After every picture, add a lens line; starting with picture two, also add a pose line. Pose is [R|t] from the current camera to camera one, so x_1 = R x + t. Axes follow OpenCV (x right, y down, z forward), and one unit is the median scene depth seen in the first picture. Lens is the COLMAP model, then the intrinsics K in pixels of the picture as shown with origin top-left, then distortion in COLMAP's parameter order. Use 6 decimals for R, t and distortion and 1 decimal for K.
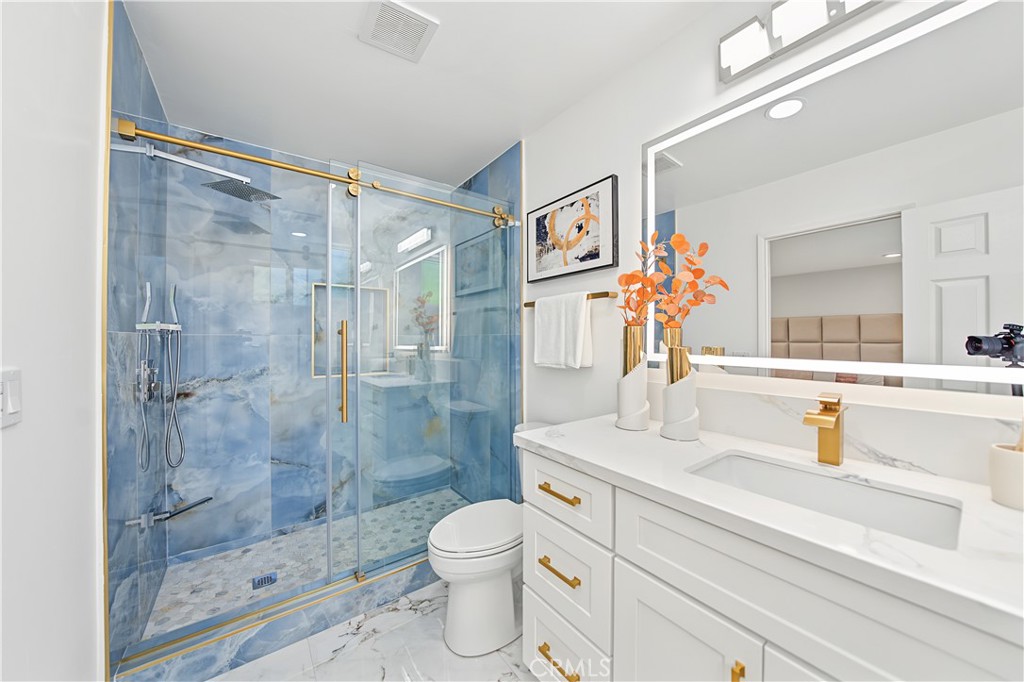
lens RADIAL K [[355.2, 0, 514.6], [0, 355.2, 342.0], [0, 0, 1]] dist [-0.011854, 0.002672]
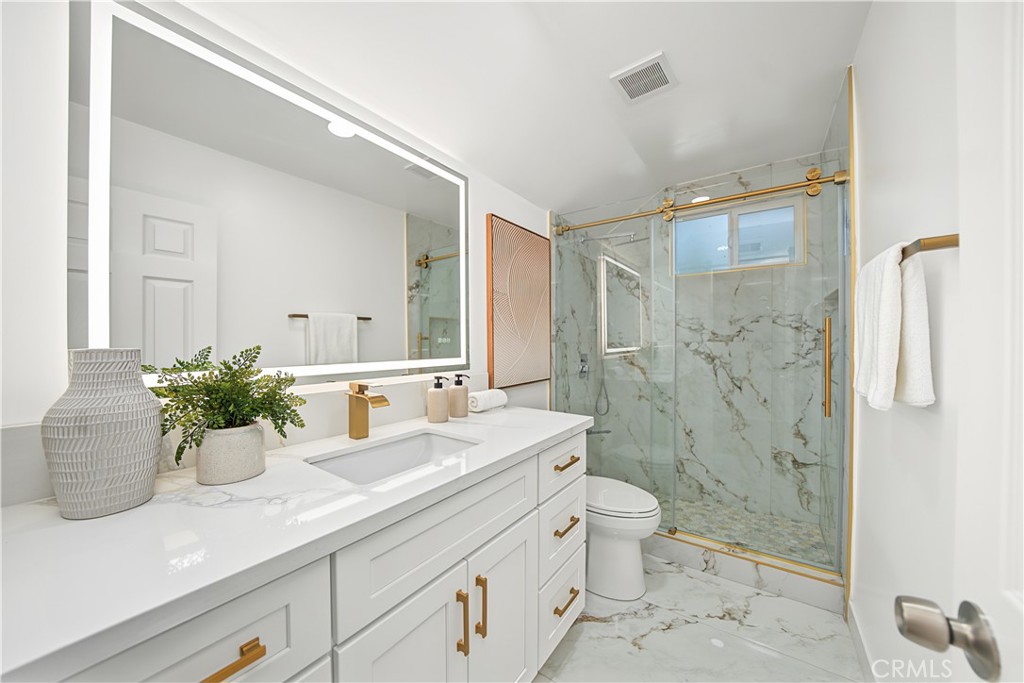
lens RADIAL K [[355.2, 0, 510.4], [0, 355.2, 344.6], [0, 0, 1]] dist [-0.011854, 0.002672]
pose [[-0.299772, 0.002400, 0.954008, -0.688872], [0.004011, 0.999991, -0.001256, -0.010181], [-0.954003, 0.003450, -0.299779, 1.065222]]
